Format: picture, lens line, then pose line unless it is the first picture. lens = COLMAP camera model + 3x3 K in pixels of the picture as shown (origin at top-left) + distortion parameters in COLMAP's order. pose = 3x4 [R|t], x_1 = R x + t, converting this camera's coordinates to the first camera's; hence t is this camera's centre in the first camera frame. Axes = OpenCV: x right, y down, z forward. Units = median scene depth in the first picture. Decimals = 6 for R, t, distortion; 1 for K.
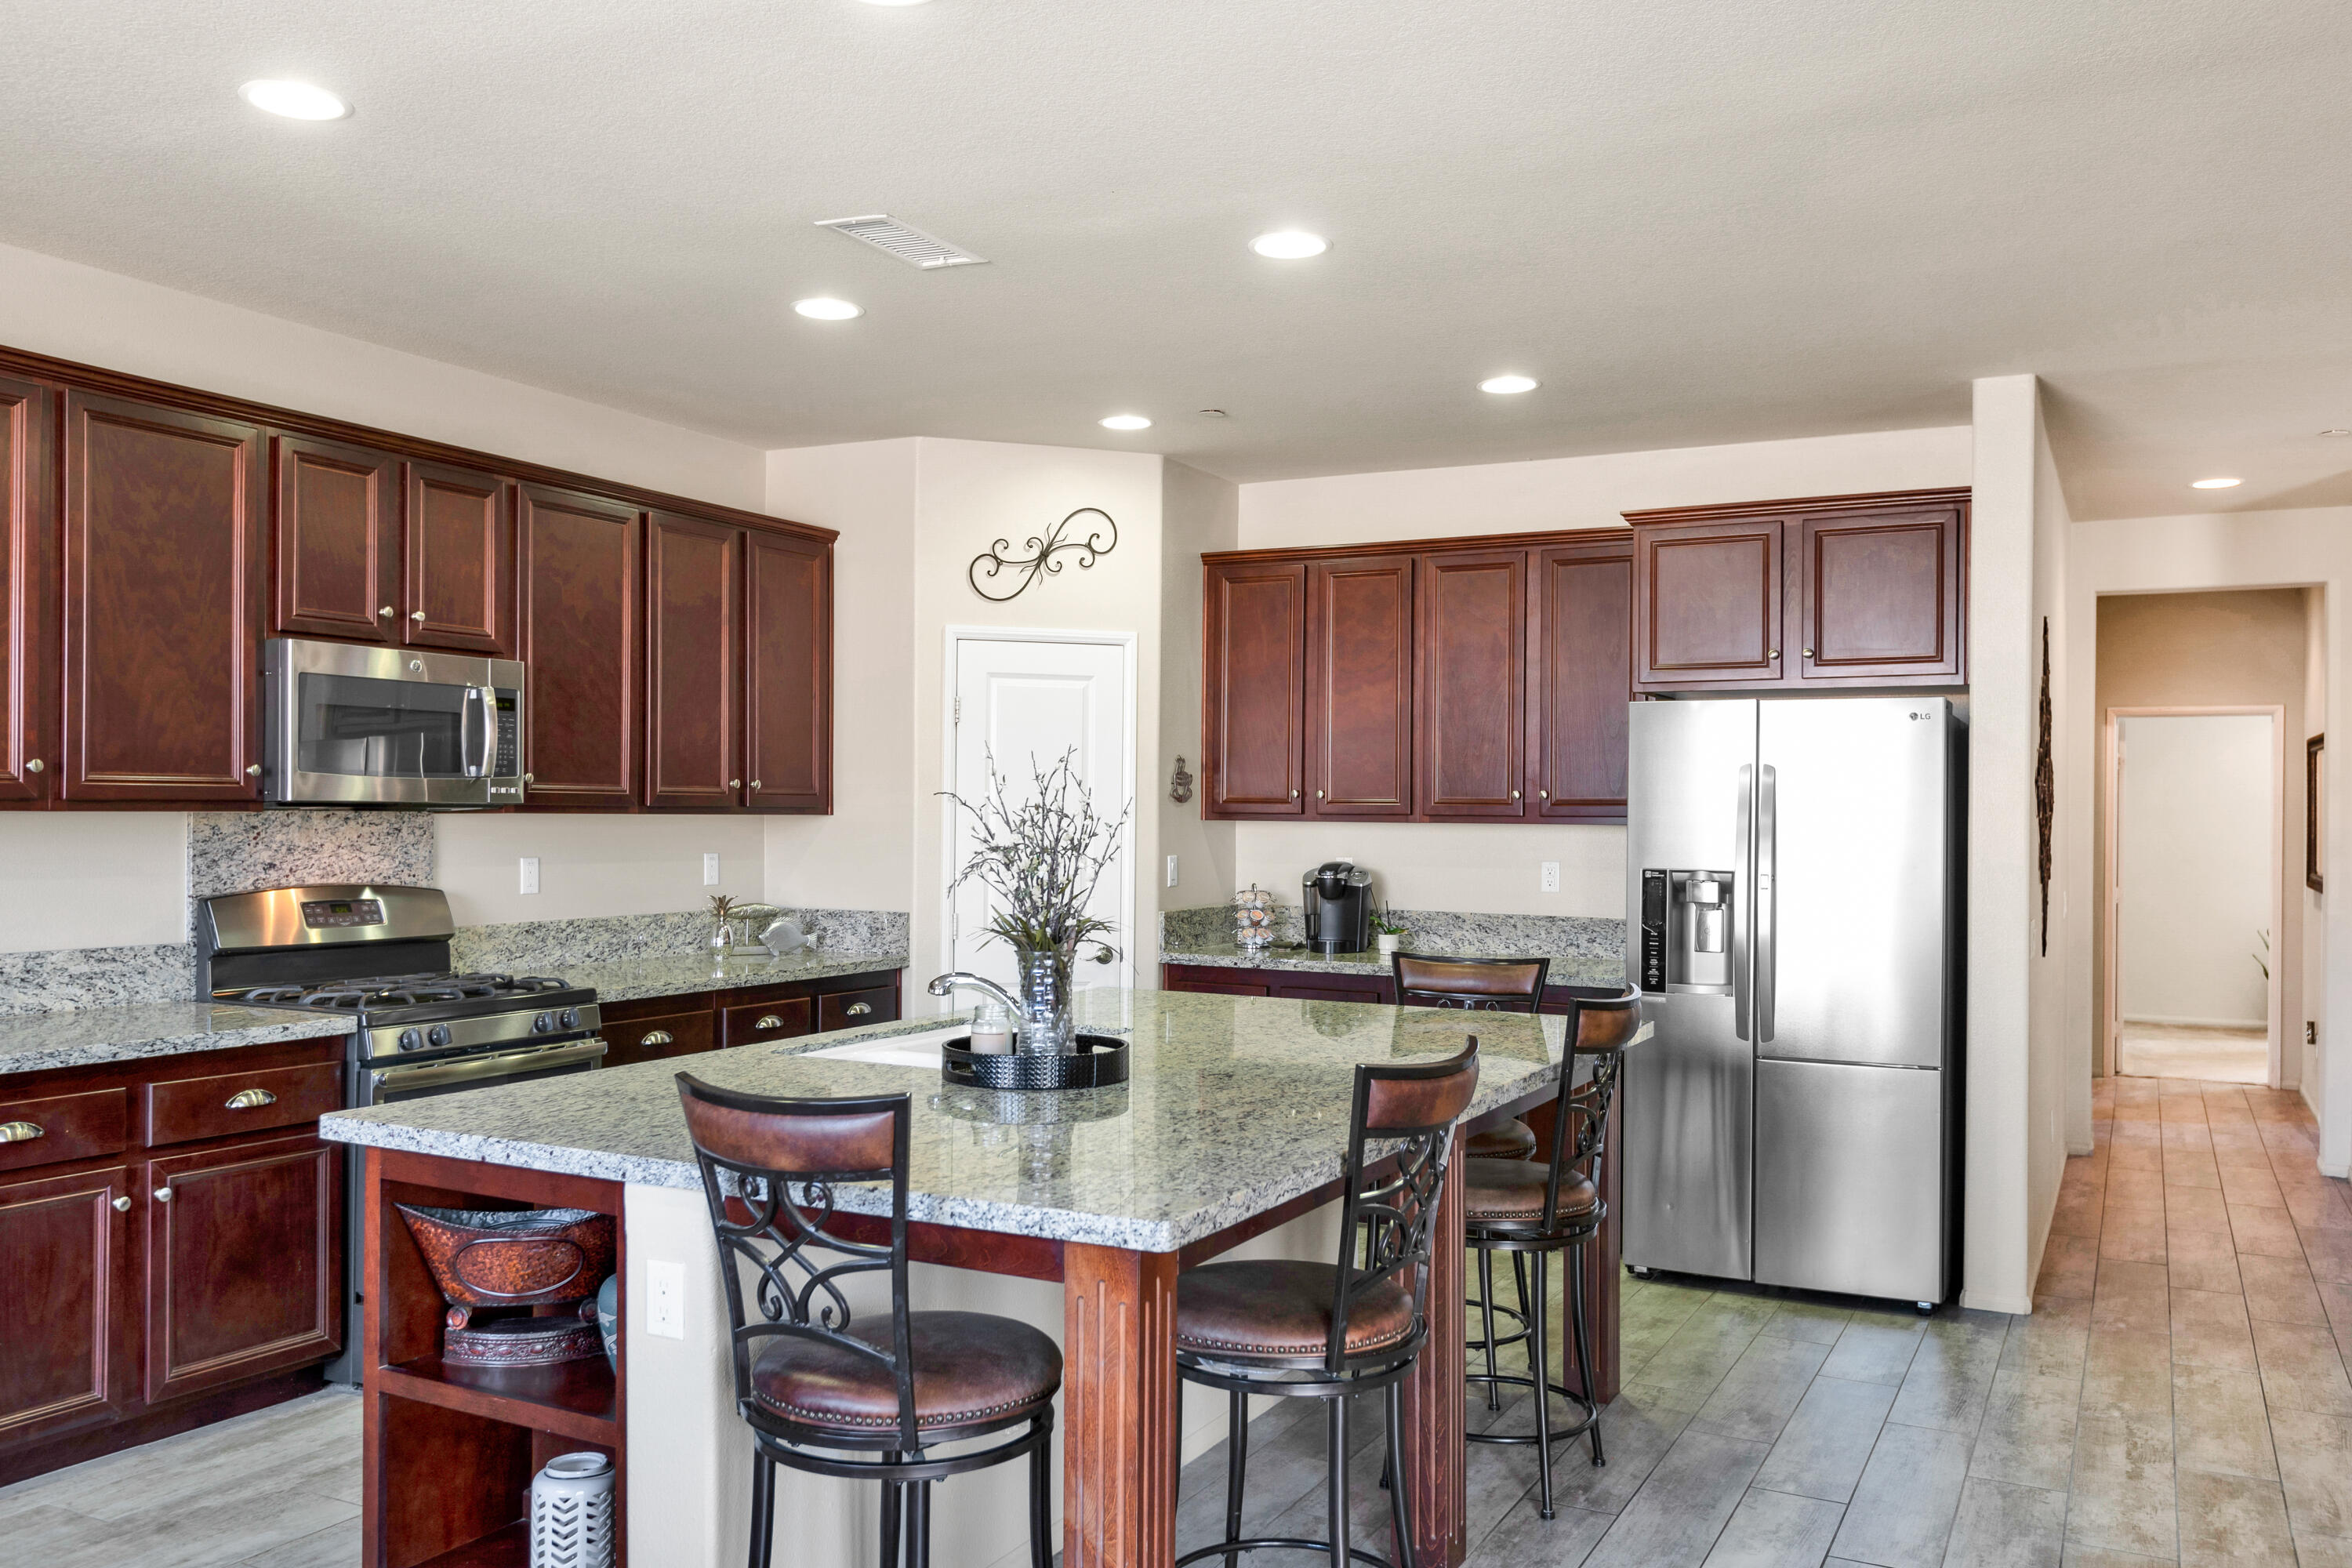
lens RADIAL K [[1864.1, 0, 1159.7], [0, 1864.1, 803.9], [0, 0, 1]] dist [0.015719, 0.005213]
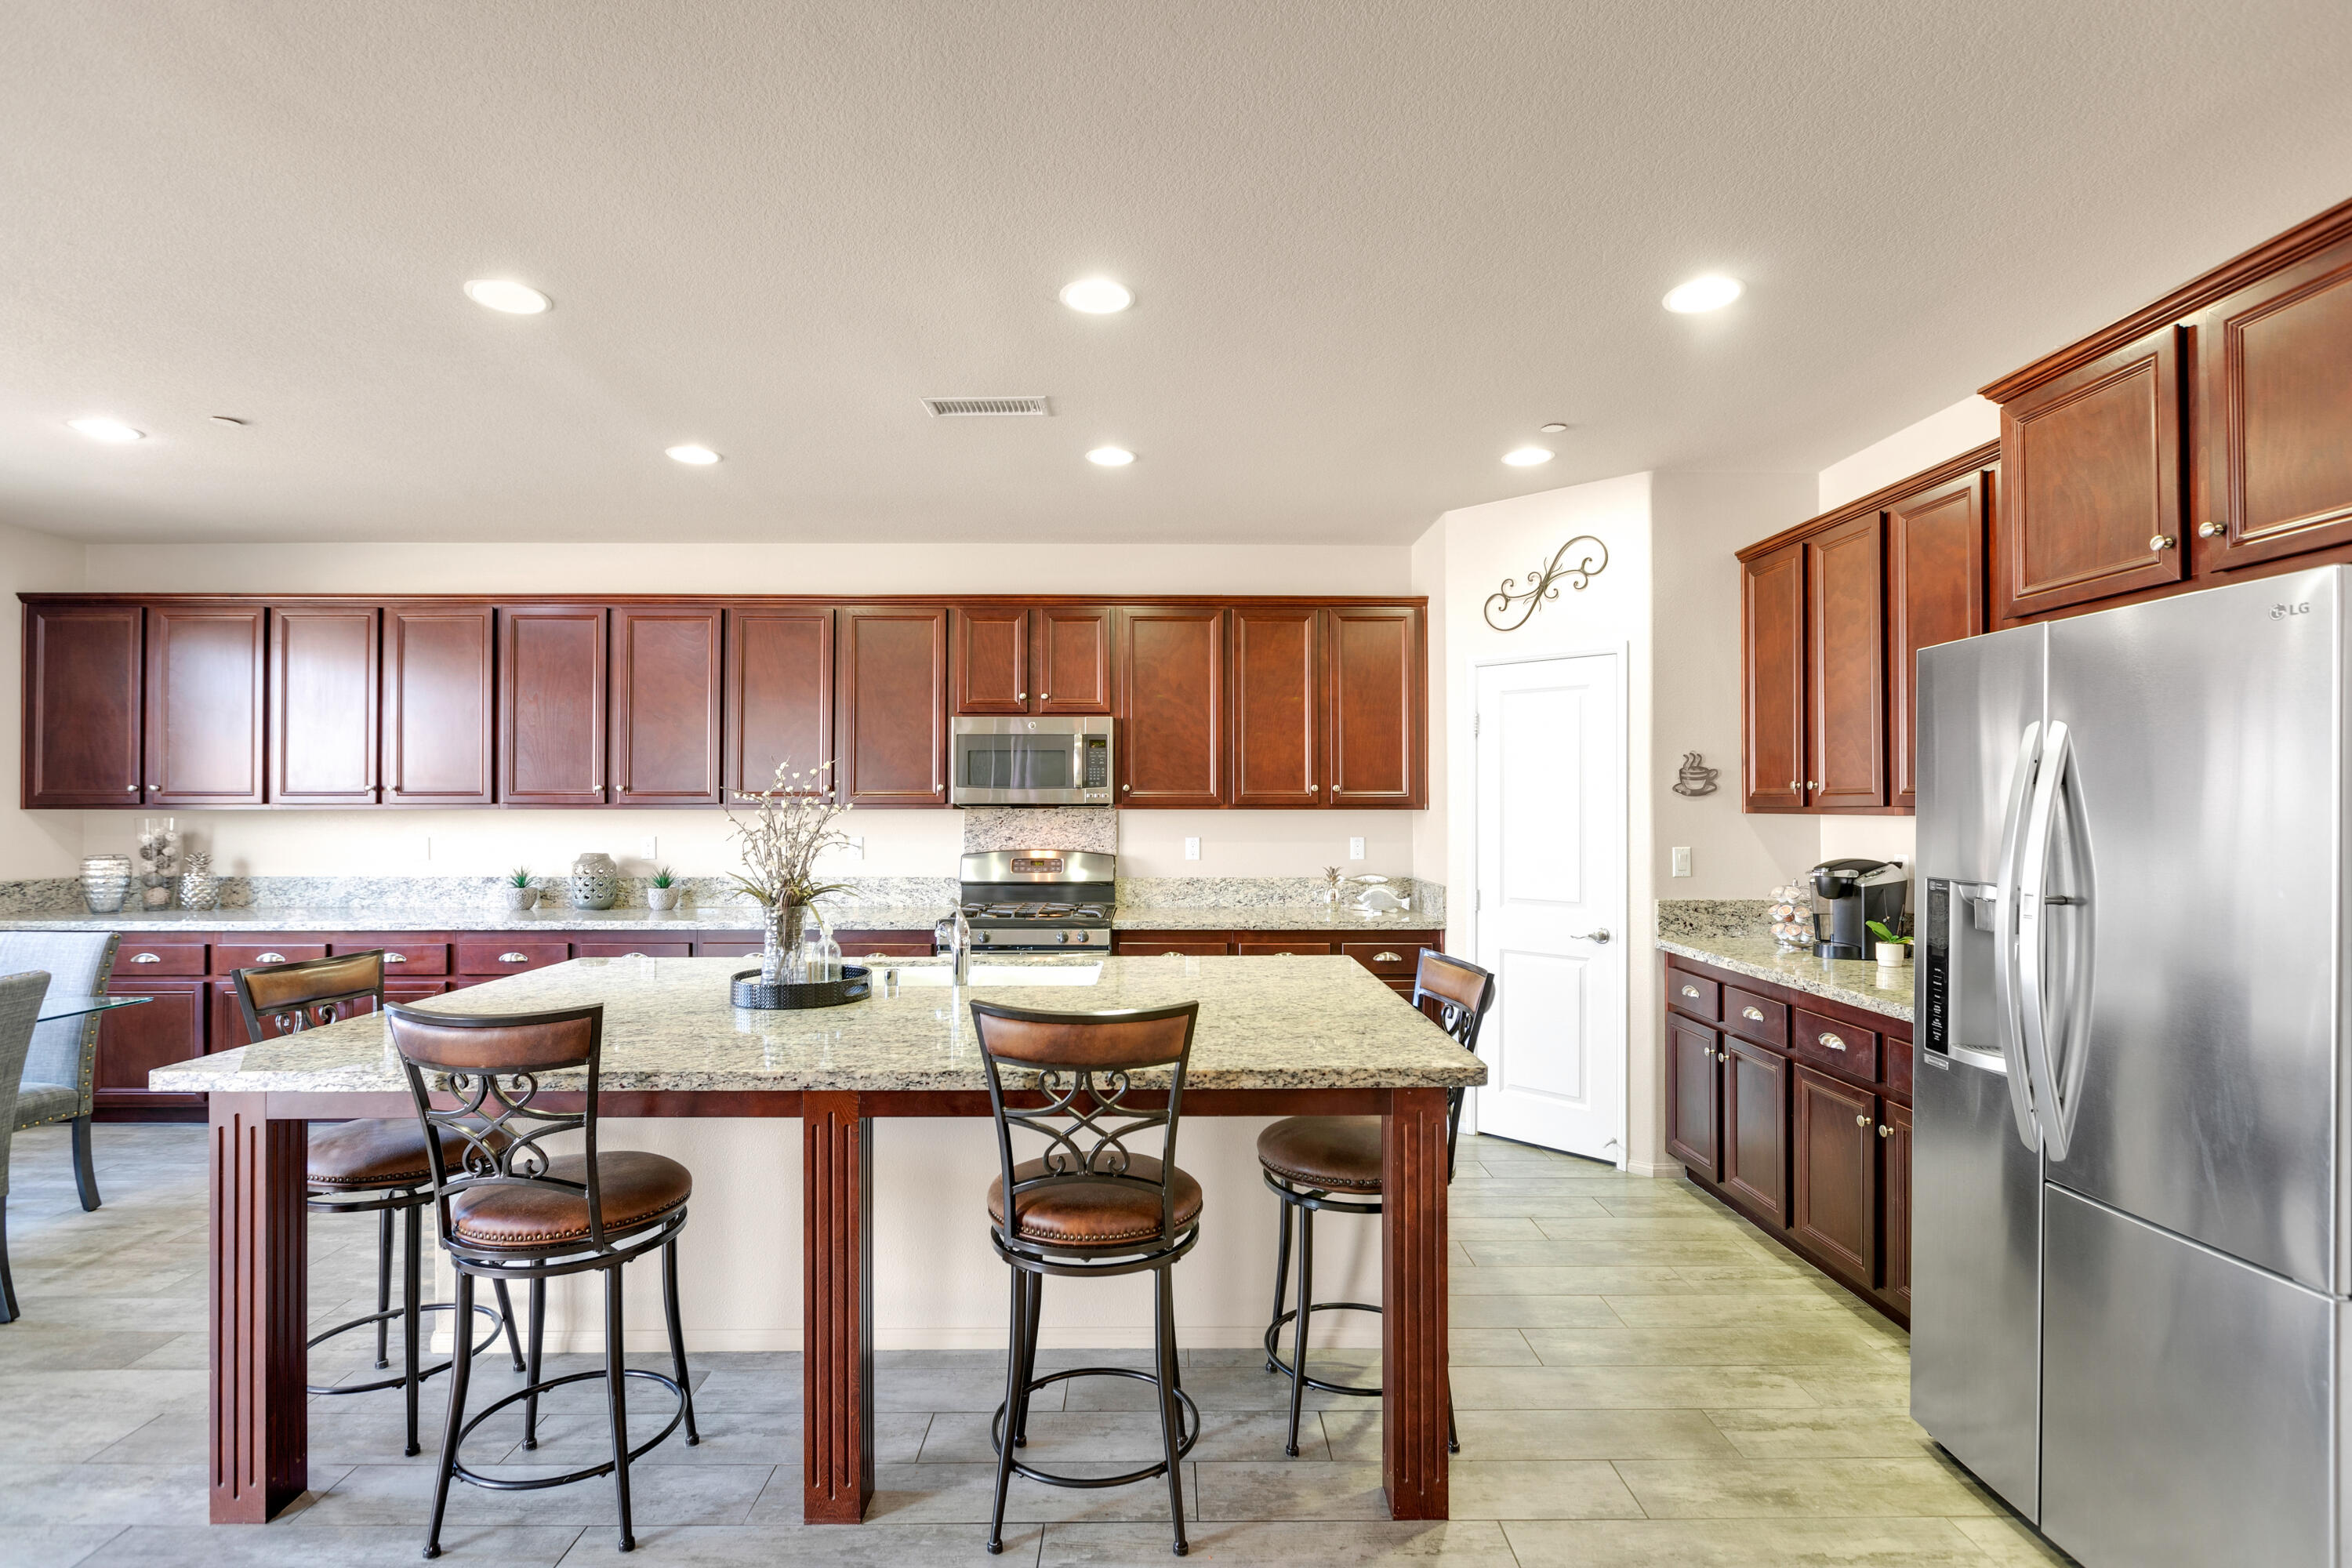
lens RADIAL K [[1110.8, 0, 1163.0], [0, 1110.8, 784.0], [0, 0, 1]] dist [-0.001089, -0.000051]
pose [[0.475727, -0.025869, -0.879213, 0.496189], [0.006509, 0.999644, -0.025890, 0.007607], [0.879569, 0.006594, 0.475726, 0.533302]]
